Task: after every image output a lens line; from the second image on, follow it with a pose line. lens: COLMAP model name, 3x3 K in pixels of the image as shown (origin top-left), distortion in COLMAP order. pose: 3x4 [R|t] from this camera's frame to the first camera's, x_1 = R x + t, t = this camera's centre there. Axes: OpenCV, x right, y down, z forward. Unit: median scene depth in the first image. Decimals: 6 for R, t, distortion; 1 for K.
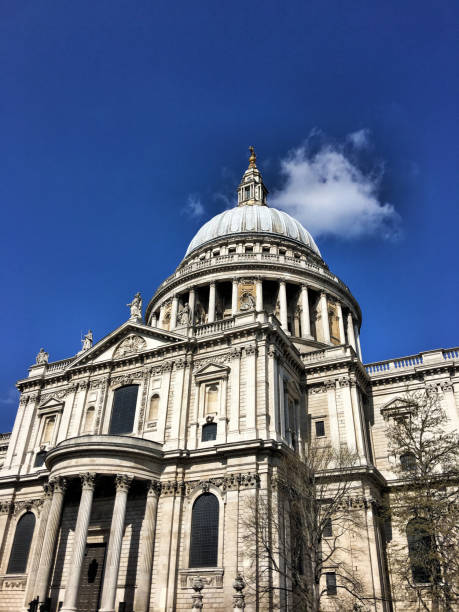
lens RADIAL K [[515.6, 0, 237.1], [0, 515.6, 291.1], [0, 0, 1]] dist [0.049236, -0.081490]
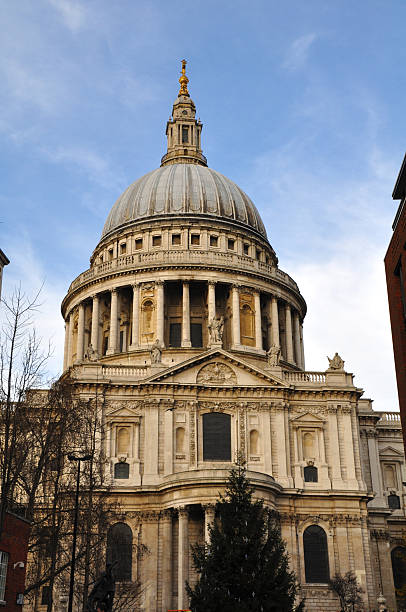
lens RADIAL K [[867.6, 0, 204.0], [0, 867.6, 292.7], [0, 0, 1]] dist [0.182072, 0.000000]
pose [[0.824708, 0.192811, 0.531678, -1.273885], [-0.299622, 0.946278, 0.121592, -0.266783], [-0.479671, -0.259580, 0.838173, -0.421053]]
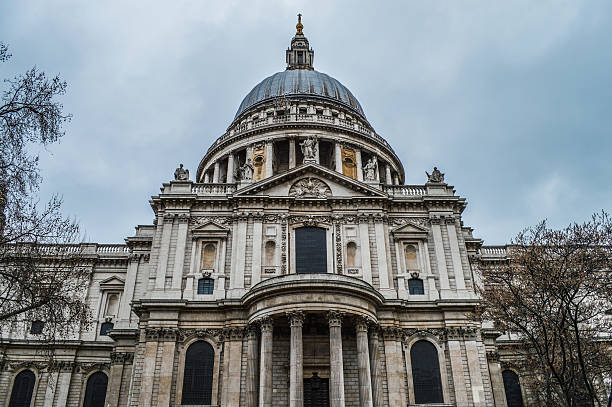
lens RADIAL K [[488.4, 0, 309.8], [0, 488.4, 201.2], [0, 0, 1]] dist [-0.072724, -0.005649]
pose [[0.872759, 0.215262, 0.438126, -0.657140], [-0.251095, 0.967646, 0.024759, 0.118013], [-0.418621, -0.131620, 0.898573, 0.186866]]
